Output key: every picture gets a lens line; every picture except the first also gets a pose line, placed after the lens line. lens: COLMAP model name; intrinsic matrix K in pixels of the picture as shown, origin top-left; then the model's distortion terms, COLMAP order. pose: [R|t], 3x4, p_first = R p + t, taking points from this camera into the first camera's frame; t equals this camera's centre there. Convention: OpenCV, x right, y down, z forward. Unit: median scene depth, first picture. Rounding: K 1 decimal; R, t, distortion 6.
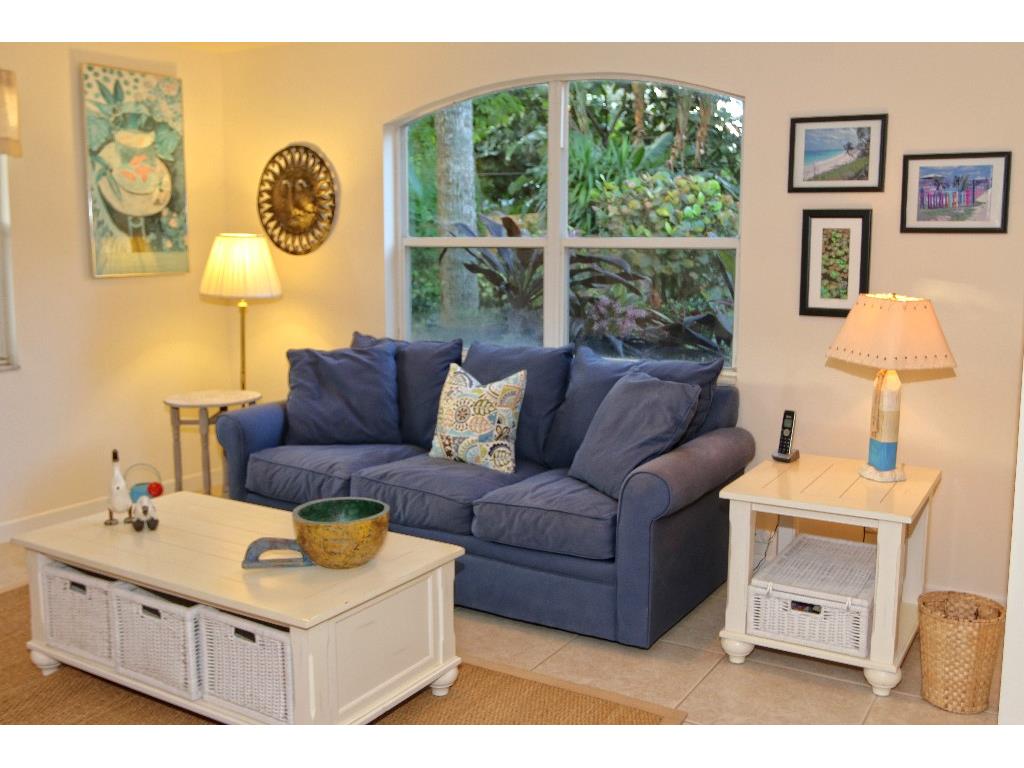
lens RADIAL K [[1004.7, 0, 511.7], [0, 1004.7, 379.7], [0, 0, 1]] dist [-0.036893, 0.000000]
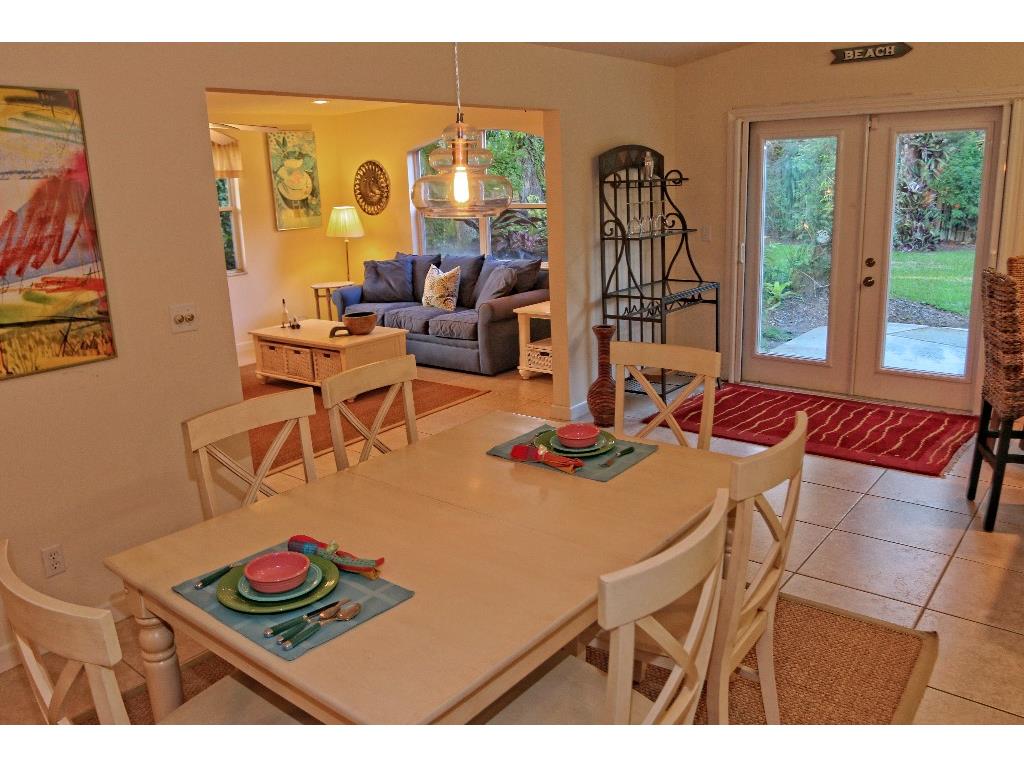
lens RADIAL K [[806.2, 0, 513.1], [0, 806.2, 387.2], [0, 0, 1]] dist [-0.086357, 0.055209]
pose [[0.990385, -0.004629, -0.138260, 0.320831], [0.019863, 0.993843, 0.109007, 0.056151], [0.136904, -0.110705, 0.984379, -0.664110]]
